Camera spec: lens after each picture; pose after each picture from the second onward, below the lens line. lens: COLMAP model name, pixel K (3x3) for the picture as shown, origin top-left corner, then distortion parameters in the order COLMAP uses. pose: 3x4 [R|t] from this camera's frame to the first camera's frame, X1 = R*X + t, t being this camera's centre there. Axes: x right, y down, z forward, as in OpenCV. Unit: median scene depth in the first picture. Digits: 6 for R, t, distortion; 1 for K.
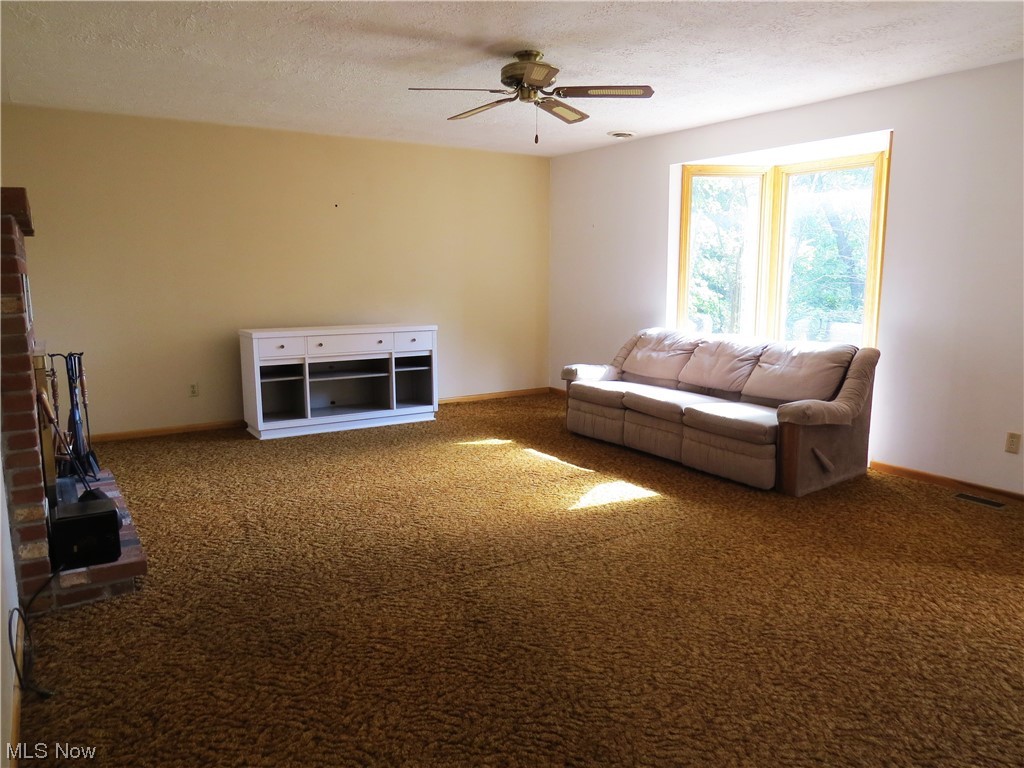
lens RADIAL K [[738.6, 0, 511.2], [0, 738.6, 383.1], [0, 0, 1]] dist [-0.012351, -0.000173]
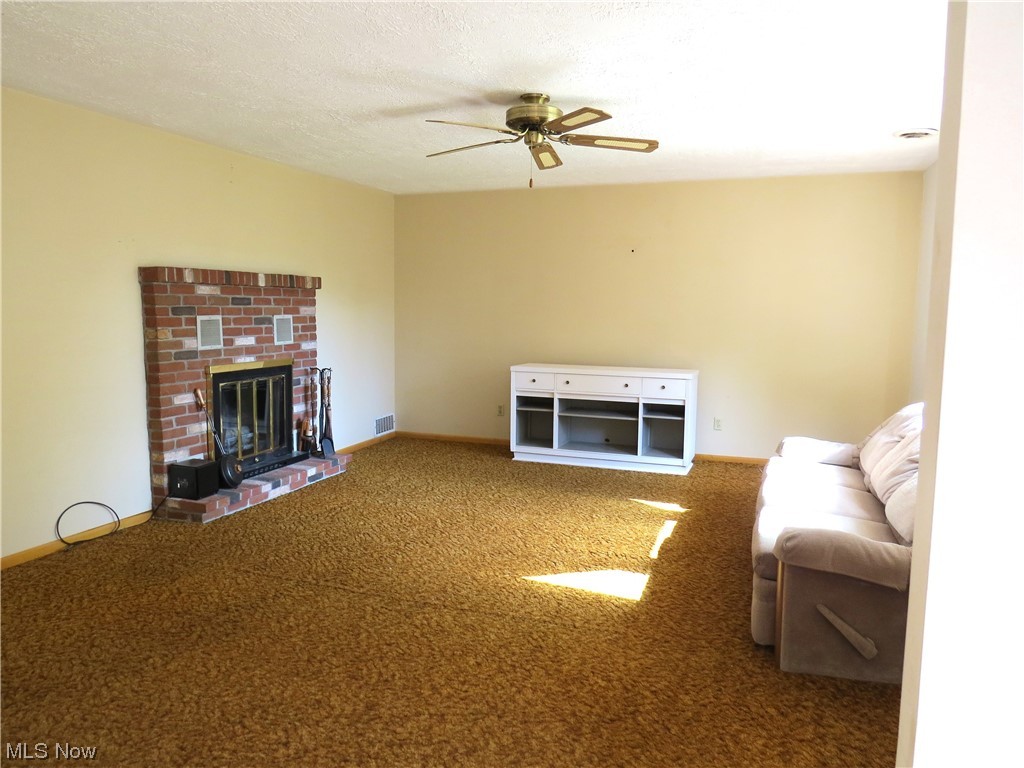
lens RADIAL K [[738.6, 0, 509.4], [0, 738.6, 384.9], [0, 0, 1]] dist [-0.012351, -0.000173]
pose [[0.593323, 0.092320, -0.799653, 0.564507], [-0.127652, 0.991622, 0.019769, -0.060212], [0.794778, 0.090348, 0.600137, 0.297555]]
